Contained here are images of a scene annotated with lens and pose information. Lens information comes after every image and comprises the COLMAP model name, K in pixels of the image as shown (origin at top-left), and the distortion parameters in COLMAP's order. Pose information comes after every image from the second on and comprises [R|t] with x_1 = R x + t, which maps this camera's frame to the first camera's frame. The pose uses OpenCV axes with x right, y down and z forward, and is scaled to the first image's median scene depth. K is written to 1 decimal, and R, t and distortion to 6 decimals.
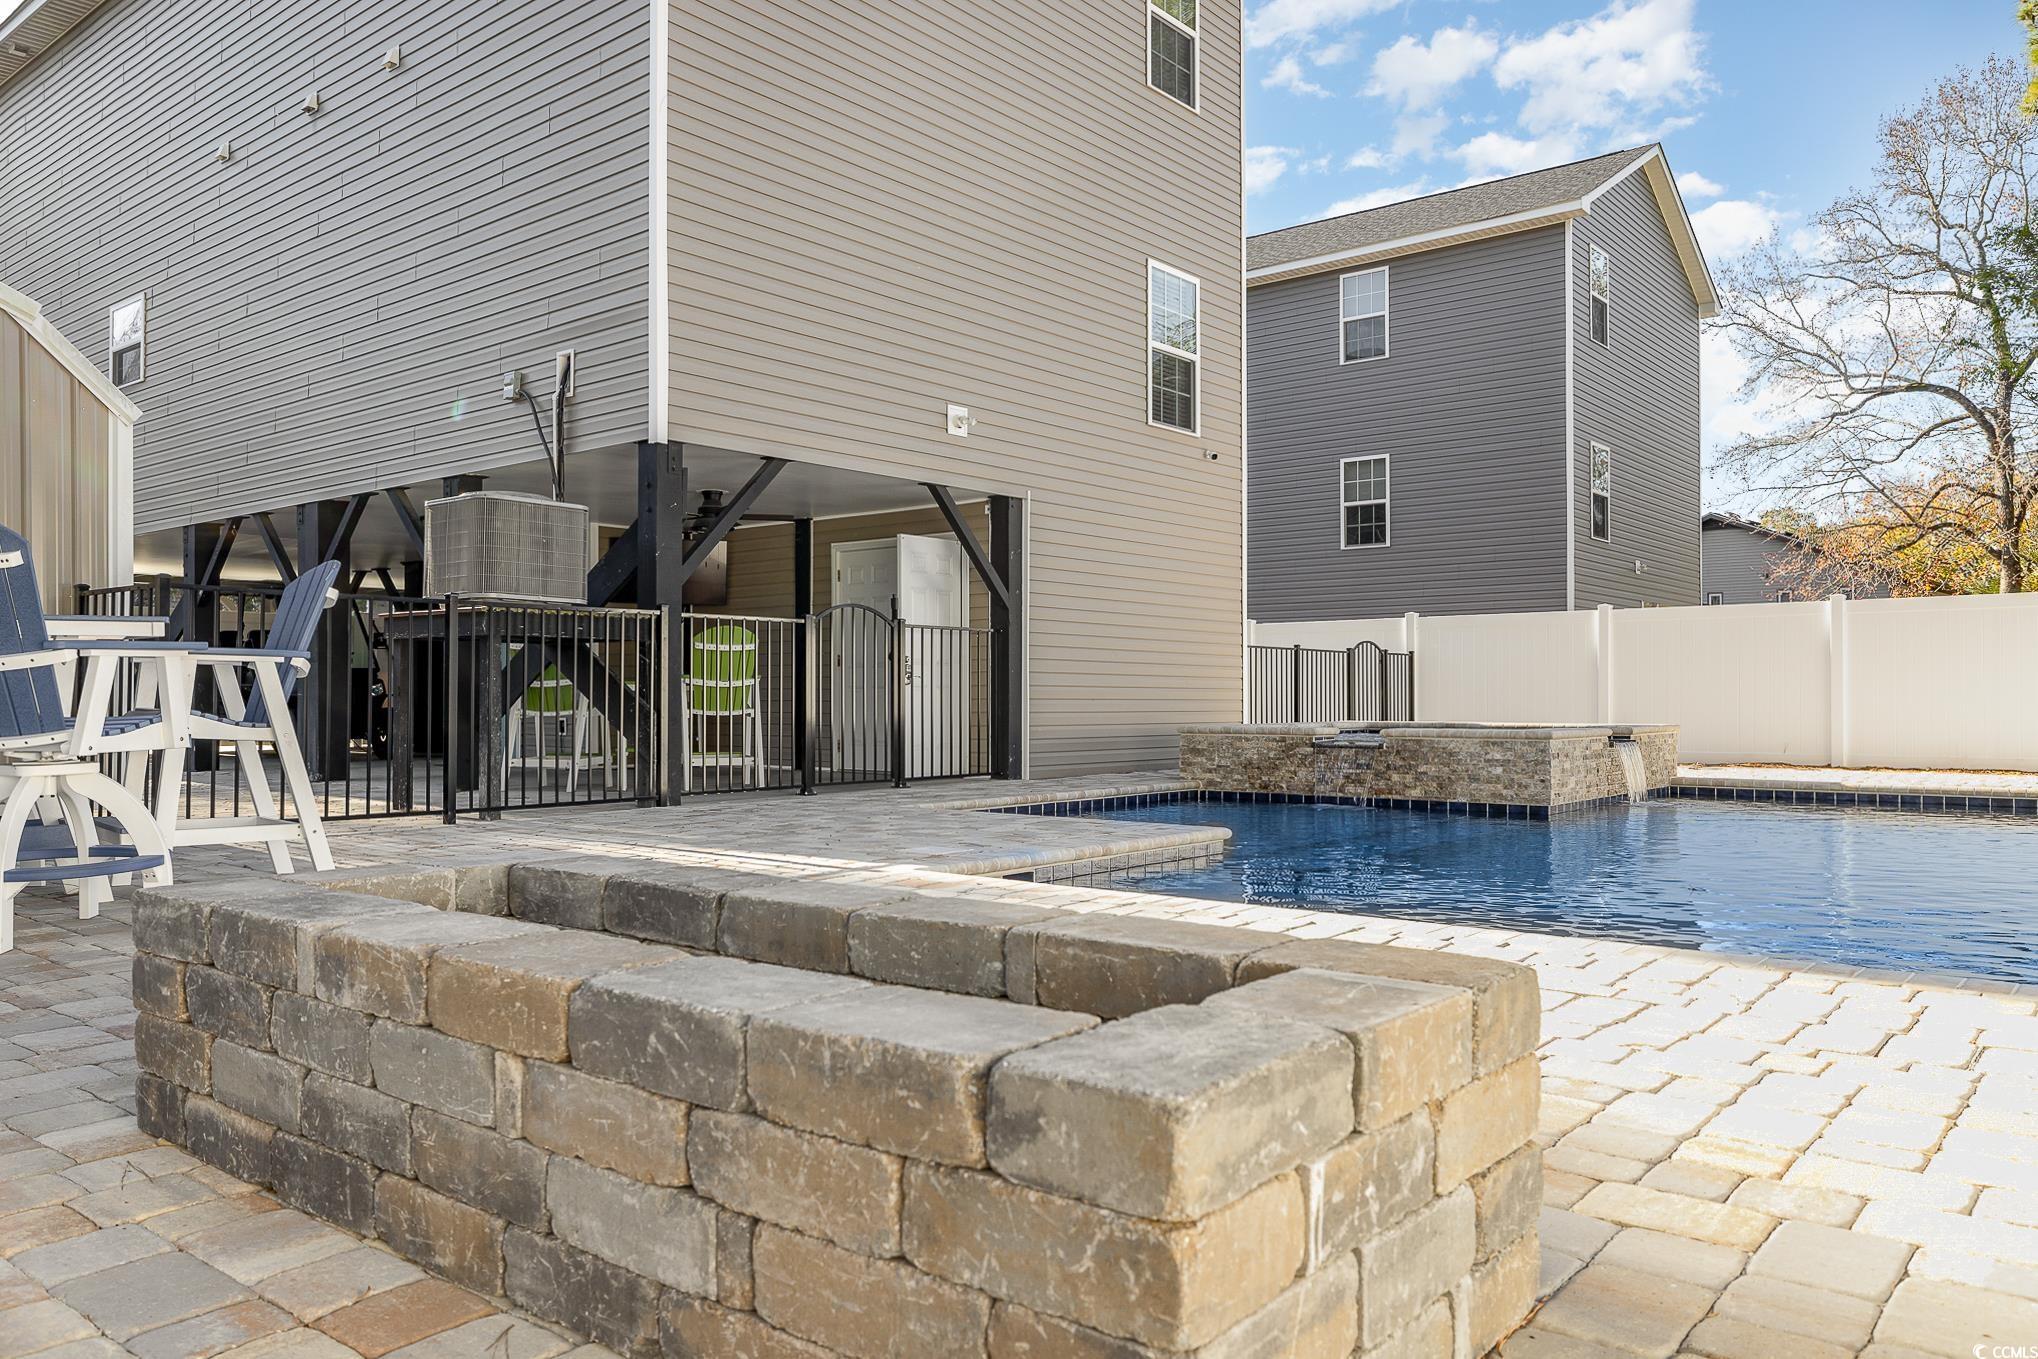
lens RADIAL K [[1471.0, 0, 1019.0], [0, 1471.0, 679.5], [0, 0, 1]] dist [0.002229, 0.002622]
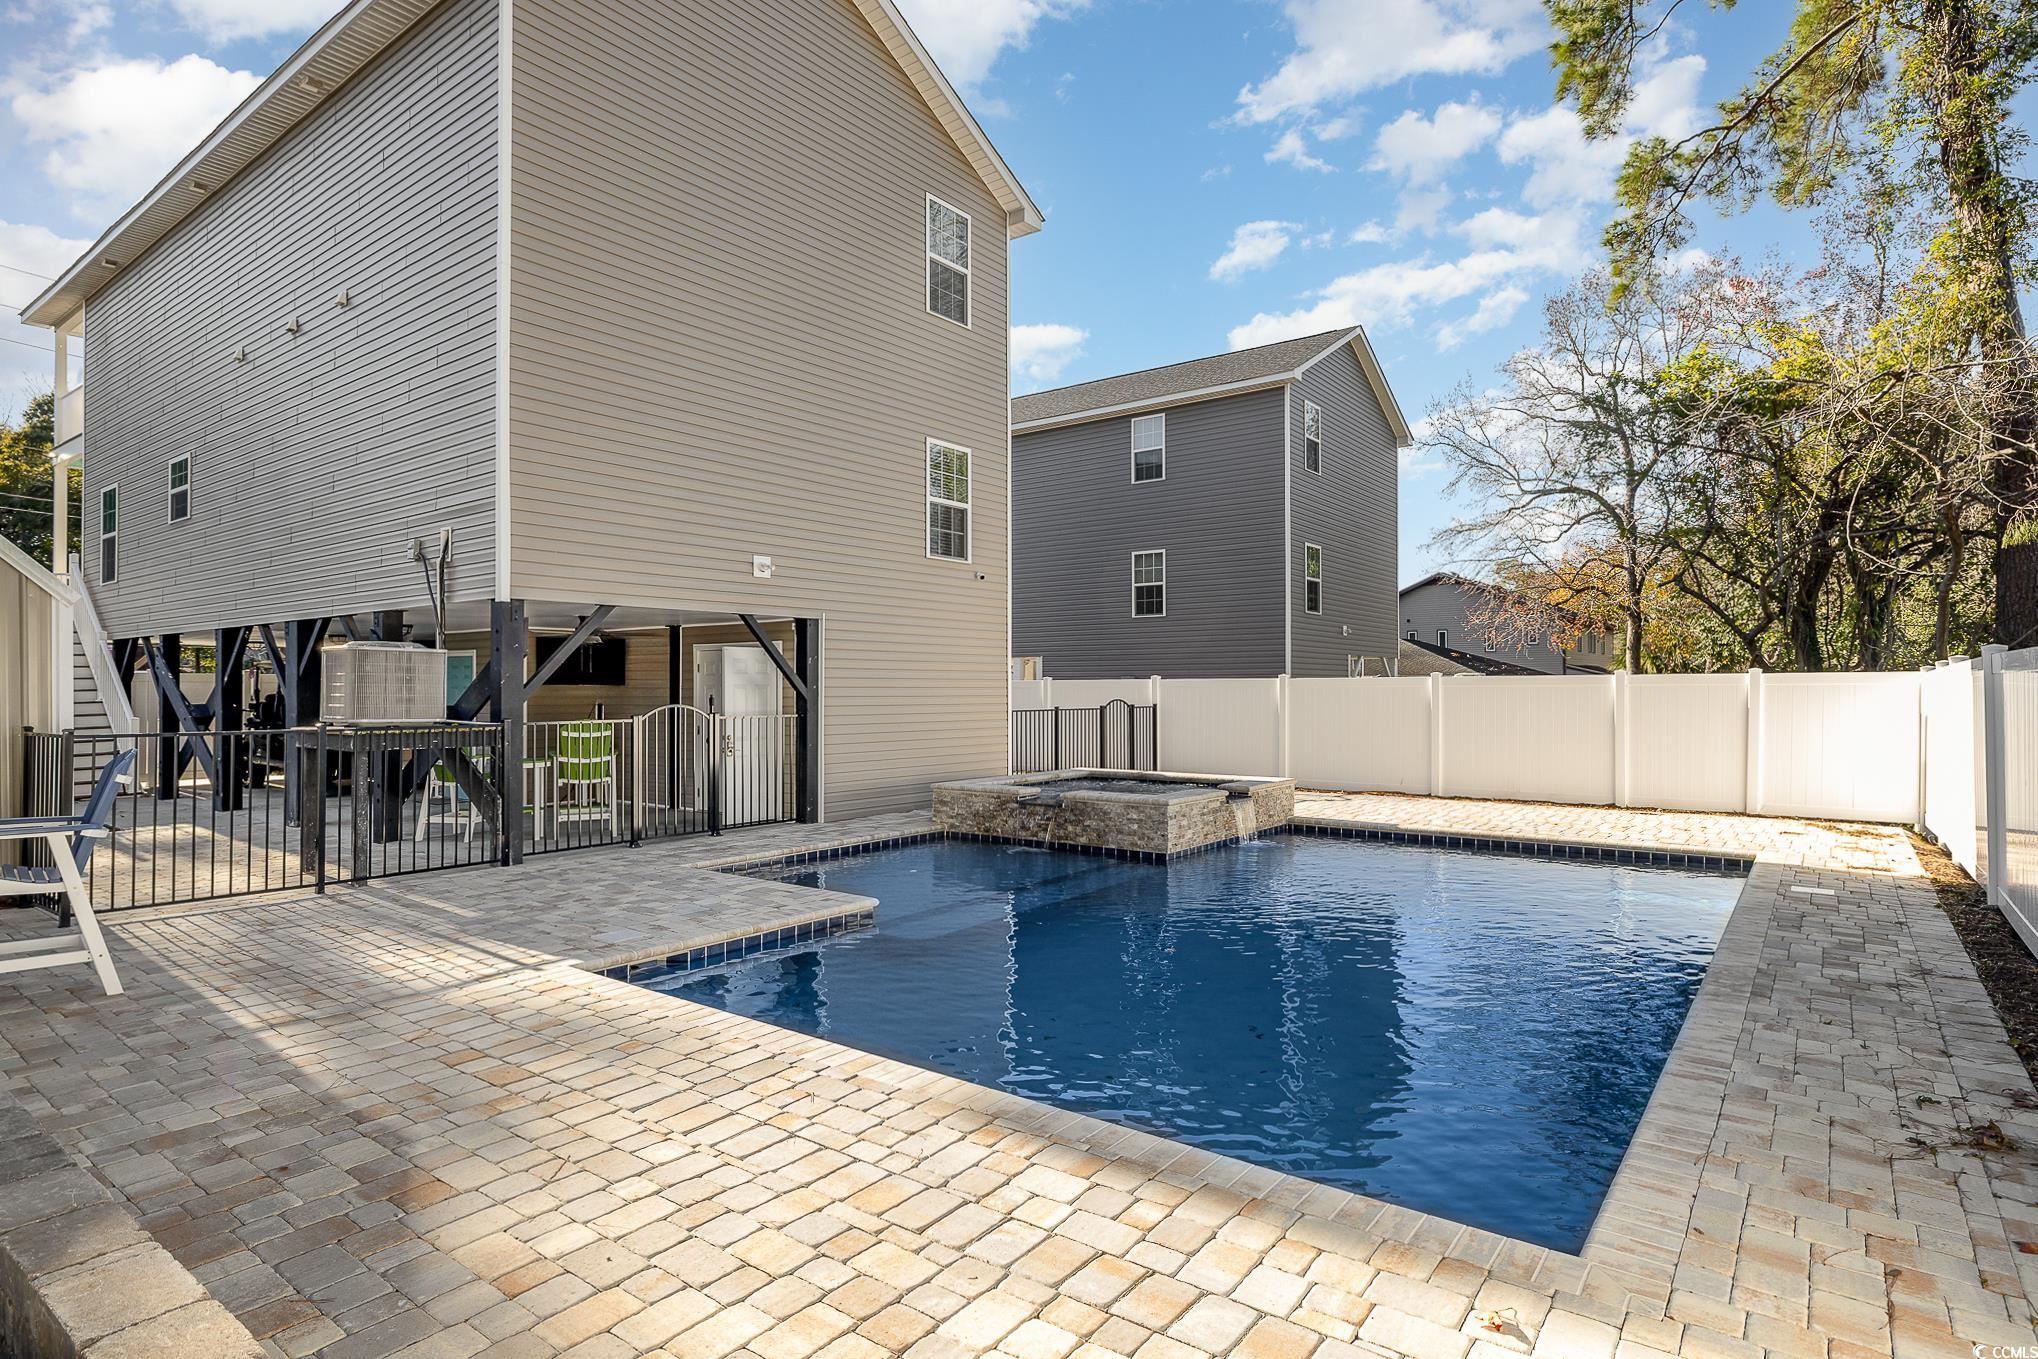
lens RADIAL K [[1081.8, 0, 1019.0], [0, 1081.8, 679.5], [0, 0, 1]] dist [-0.003504, 0.000554]
pose [[0.999331, -0.000493, 0.036576, 0.152311], [0.000317, 0.999988, 0.004829, -0.070929], [-0.036578, -0.004814, 0.999319, -0.018733]]
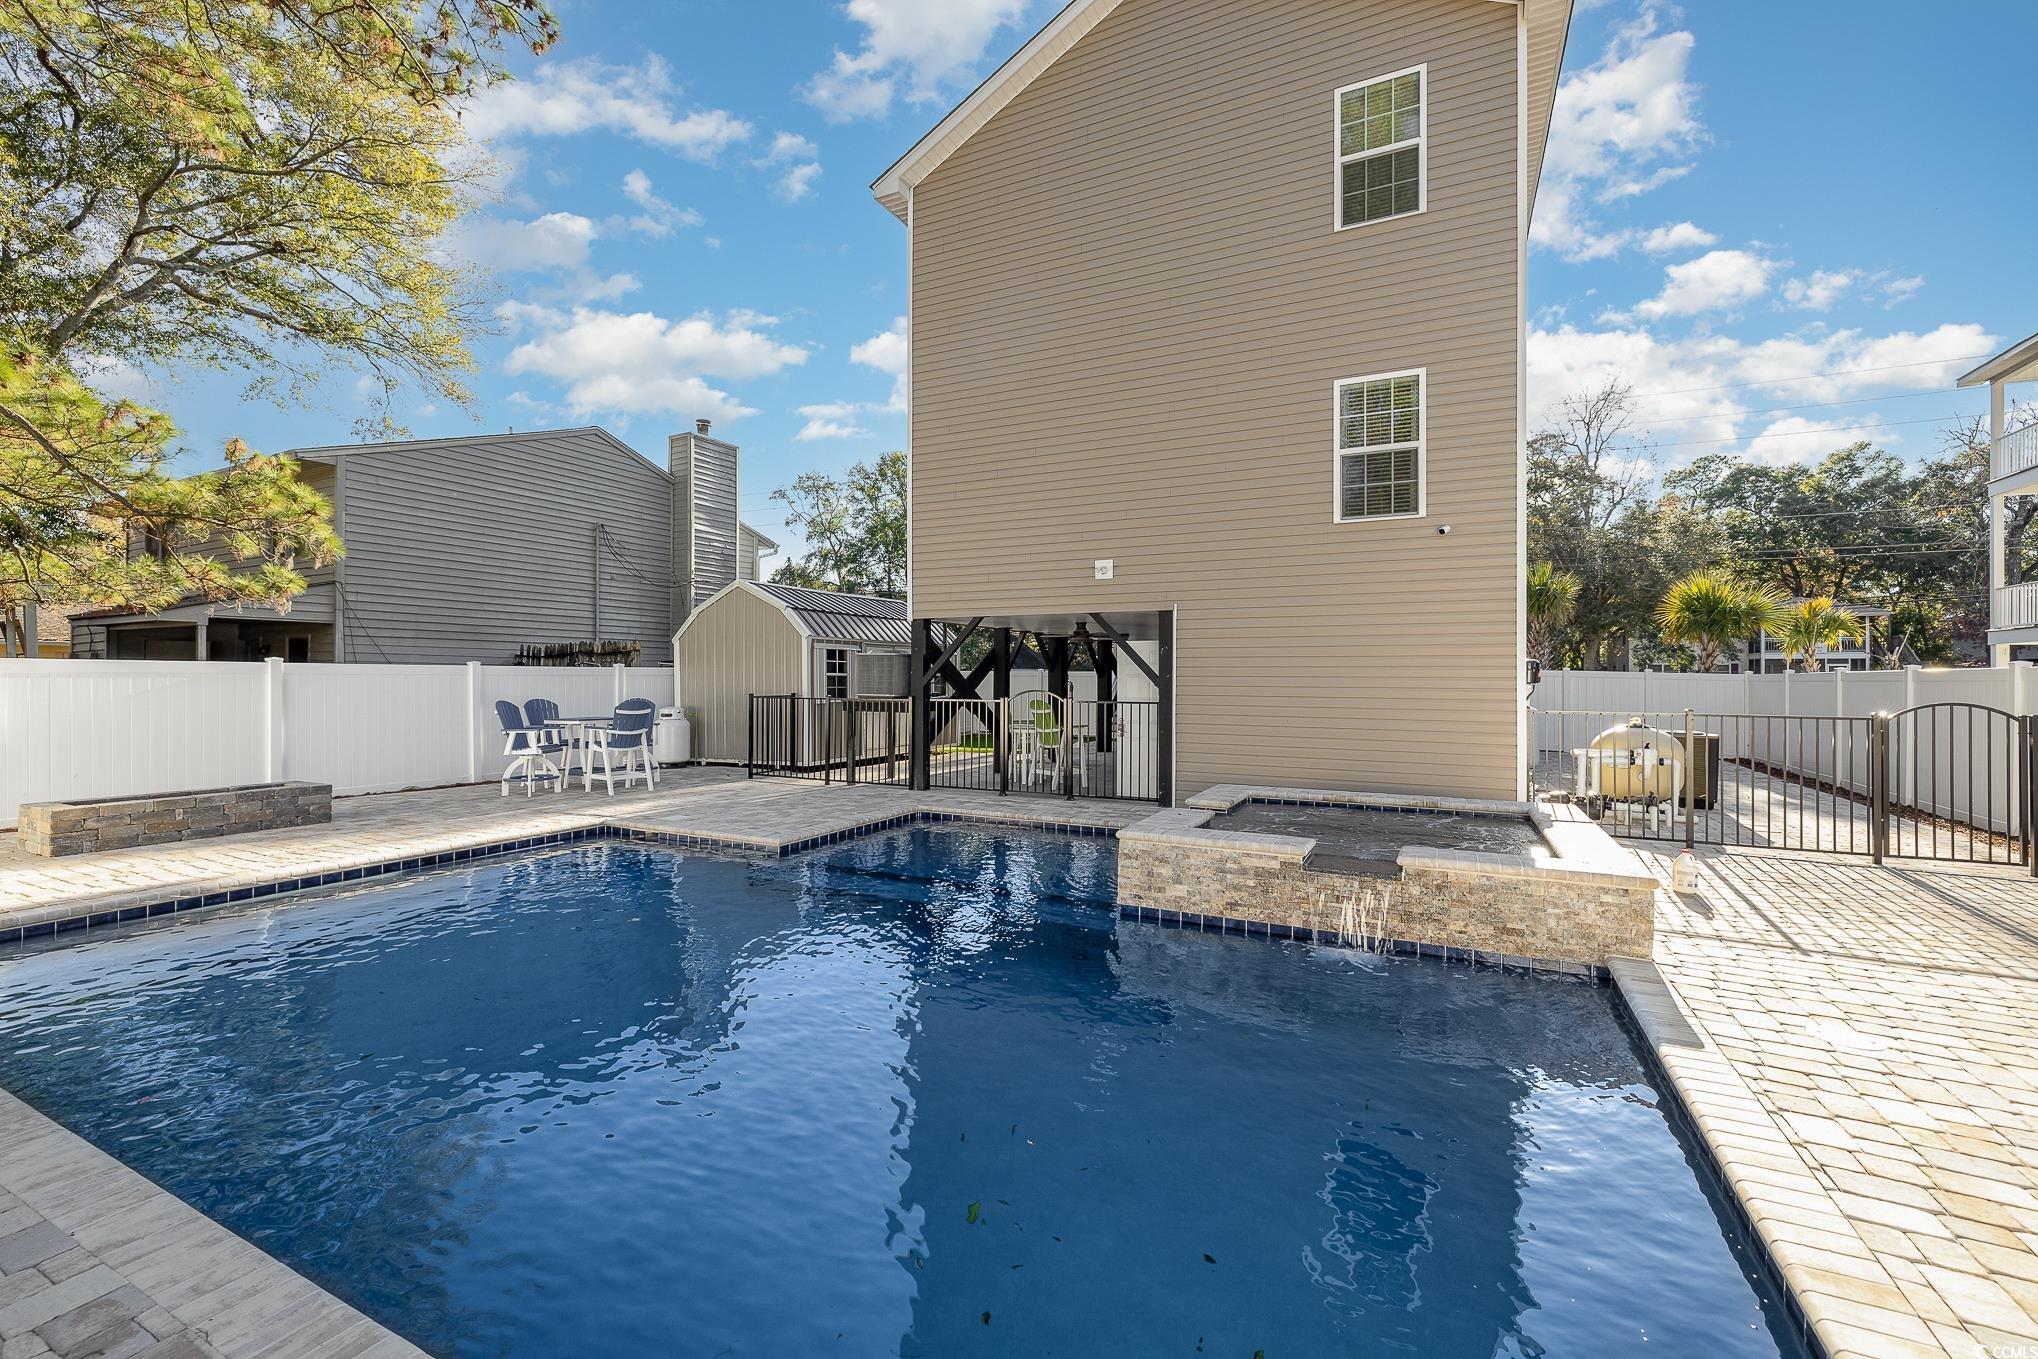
lens RADIAL K [[852.3, 0, 1019.0], [0, 852.3, 679.5], [0, 0, 1]] dist [-0.003126, -0.000301]
pose [[0.222541, 0.002502, -0.974920, 0.767366], [0.009187, 0.999947, 0.004663, -0.061011], [0.974880, -0.009994, 0.222507, 0.671118]]
